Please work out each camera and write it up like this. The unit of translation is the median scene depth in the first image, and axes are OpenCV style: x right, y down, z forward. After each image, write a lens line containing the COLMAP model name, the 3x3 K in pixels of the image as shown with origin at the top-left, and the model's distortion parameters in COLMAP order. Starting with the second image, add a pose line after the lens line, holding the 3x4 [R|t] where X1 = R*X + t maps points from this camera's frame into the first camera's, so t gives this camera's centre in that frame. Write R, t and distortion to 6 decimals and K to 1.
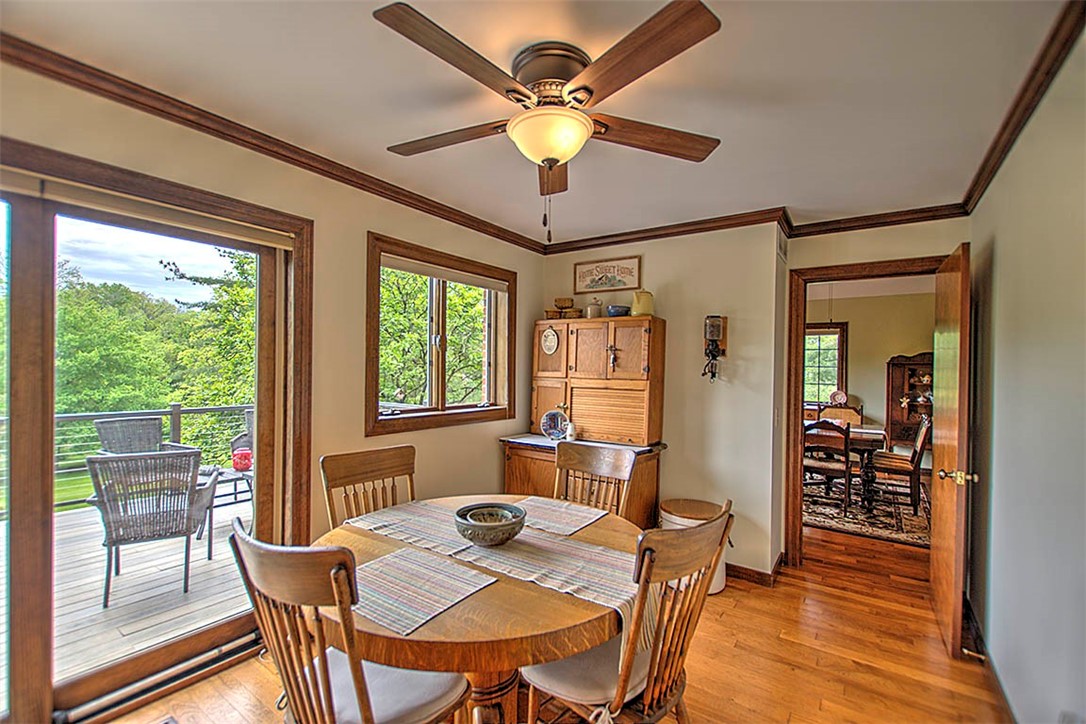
lens RADIAL K [[477.6, 0, 544.5], [0, 477.6, 365.0], [0, 0, 1]] dist [0.002367, -0.000461]
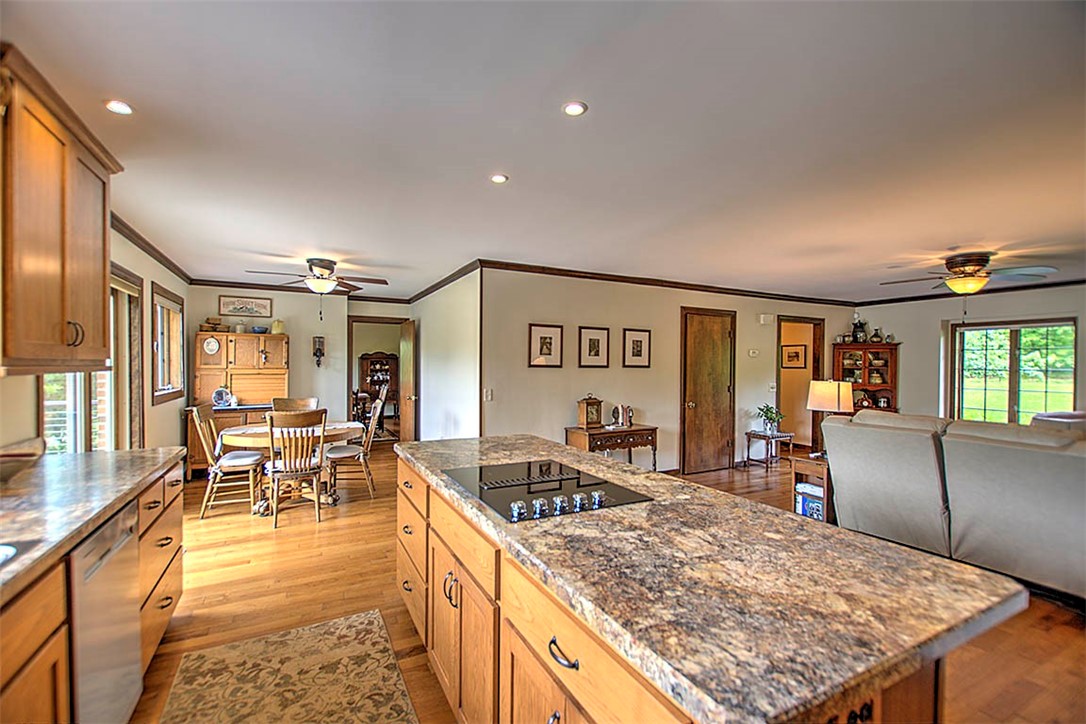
lens RADIAL K [[477.6, 0, 546.4], [0, 477.6, 364.4], [0, 0, 1]] dist [0.002367, -0.000461]
pose [[0.478746, -0.015153, 0.877823, -0.872350], [-0.003500, 0.999810, 0.019167, -0.023675], [-0.877947, -0.012248, 0.478602, -0.747345]]
